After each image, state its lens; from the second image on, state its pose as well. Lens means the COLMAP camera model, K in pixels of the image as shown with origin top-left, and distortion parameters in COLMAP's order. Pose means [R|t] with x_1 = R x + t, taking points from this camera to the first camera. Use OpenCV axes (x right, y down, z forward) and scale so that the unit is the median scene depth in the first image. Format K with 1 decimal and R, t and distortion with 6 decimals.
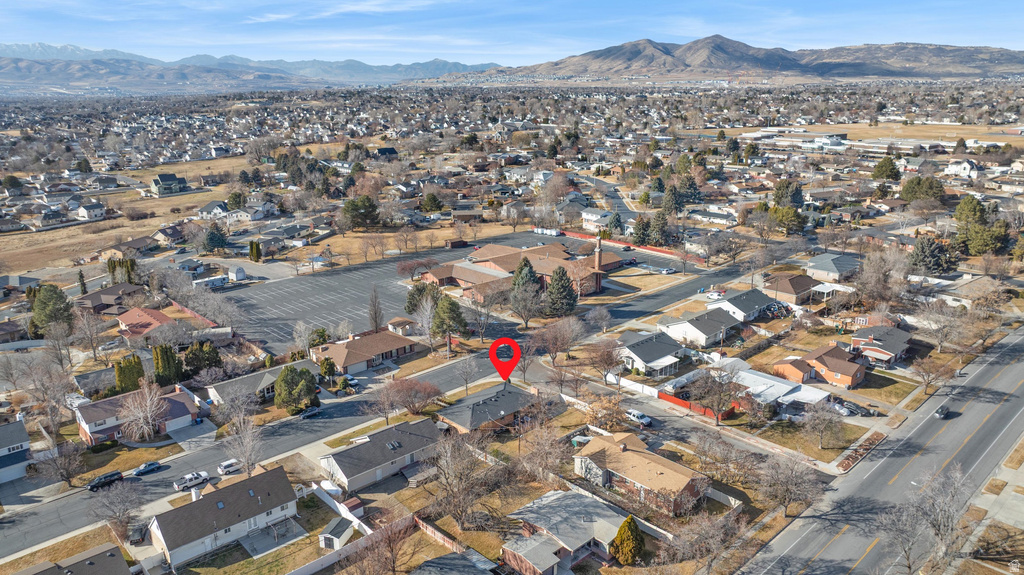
lens RADIAL K [[726.4, 0, 515.8], [0, 726.4, 280.6], [0, 0, 1]] dist [-0.043990, 0.062904]
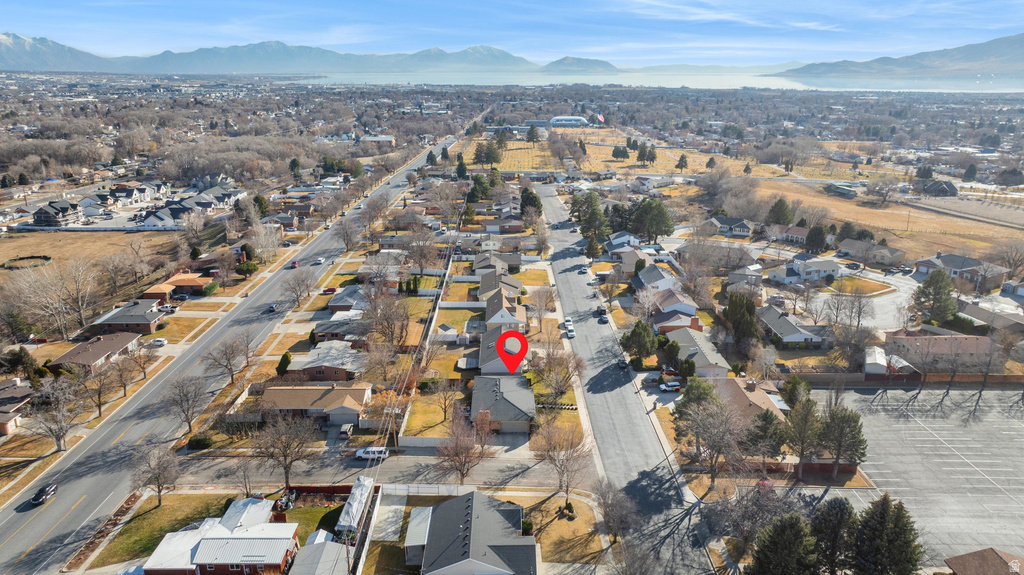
lens RADIAL K [[726.4, 0, 510.7], [0, 726.4, 285.9], [0, 0, 1]] dist [-0.043990, 0.062904]
pose [[-0.684202, 0.212407, -0.697675, 0.156203], [-0.195464, 0.868237, 0.456024, -0.105331], [0.702610, 0.448383, -0.552532, 0.378703]]
